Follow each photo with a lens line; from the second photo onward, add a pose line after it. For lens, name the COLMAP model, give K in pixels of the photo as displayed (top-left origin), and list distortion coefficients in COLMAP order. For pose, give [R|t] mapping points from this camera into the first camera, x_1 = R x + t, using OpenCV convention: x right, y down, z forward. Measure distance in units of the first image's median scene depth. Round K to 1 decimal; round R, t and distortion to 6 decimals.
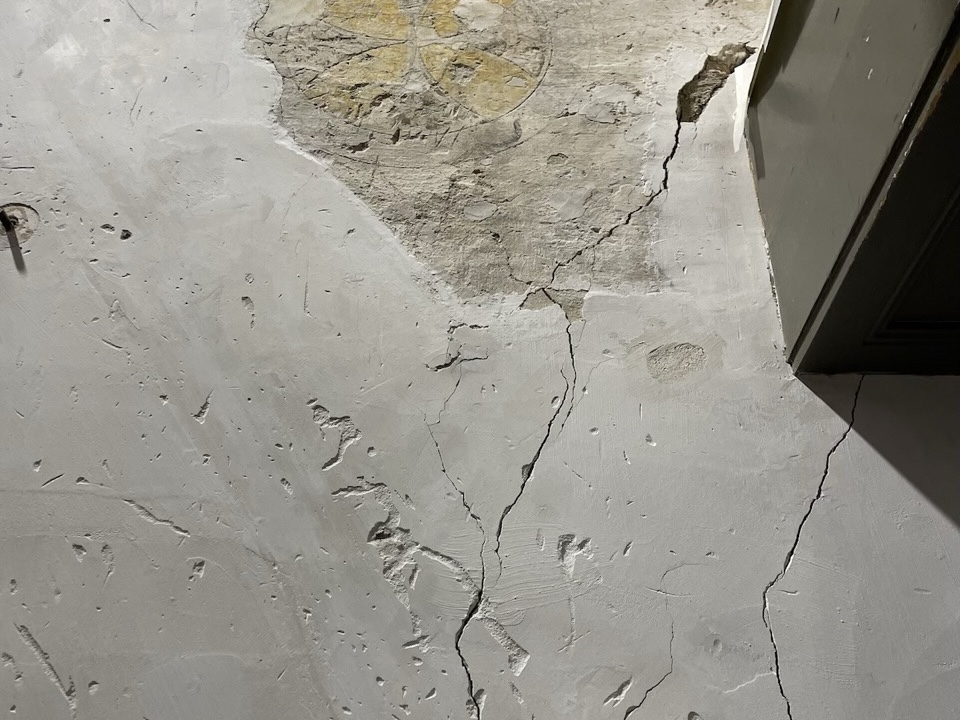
lens RADIAL K [[732.1, 0, 482.8], [0, 732.1, 359.8], [0, 0, 1]] dist [0.005227, -0.000012]
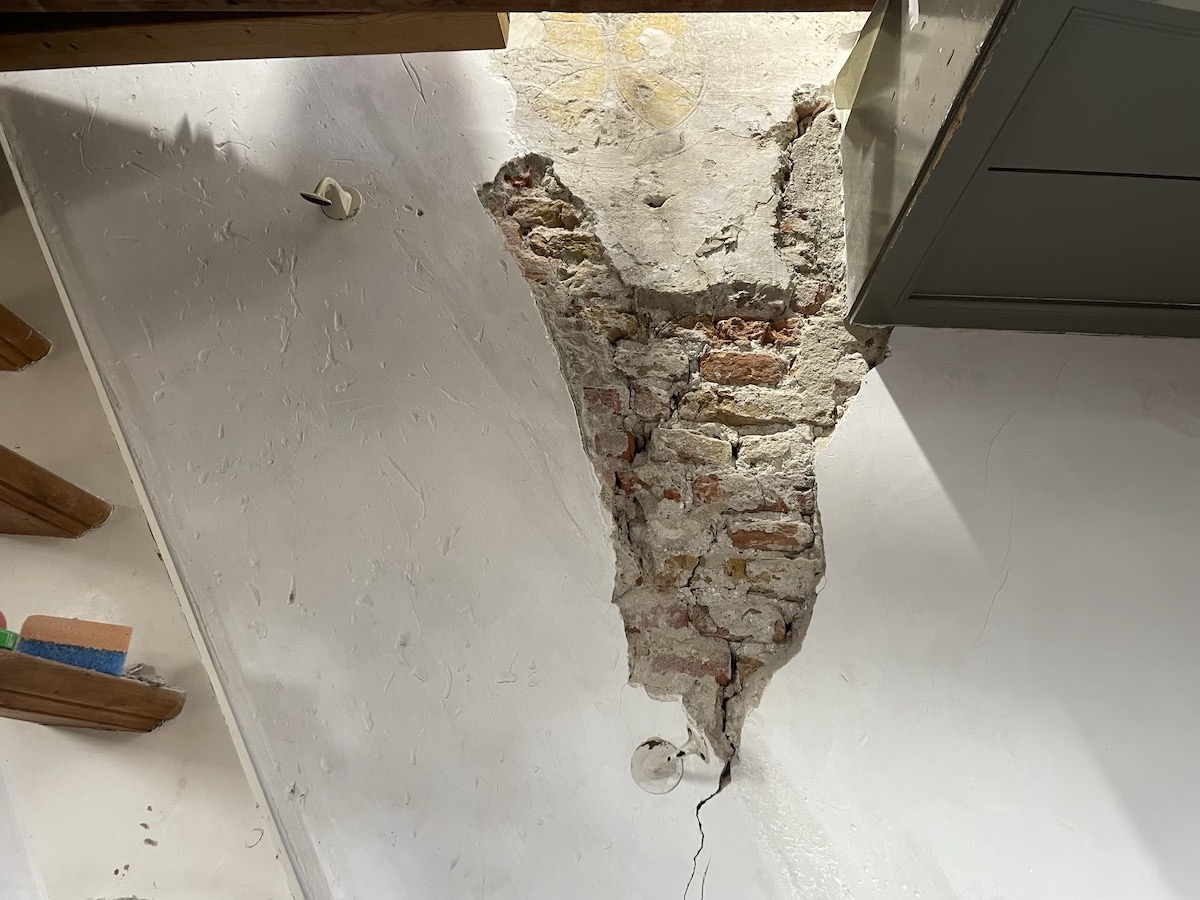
lens RADIAL K [[915.1, 0, 598.2], [0, 915.1, 448.0], [0, 0, 1]] dist [0.005227, -0.000012]
pose [[0.998063, 0.032610, 0.052978, -0.188108], [-0.043691, 0.973662, 0.223773, -0.124775], [-0.044285, -0.225654, 0.973200, -0.844469]]
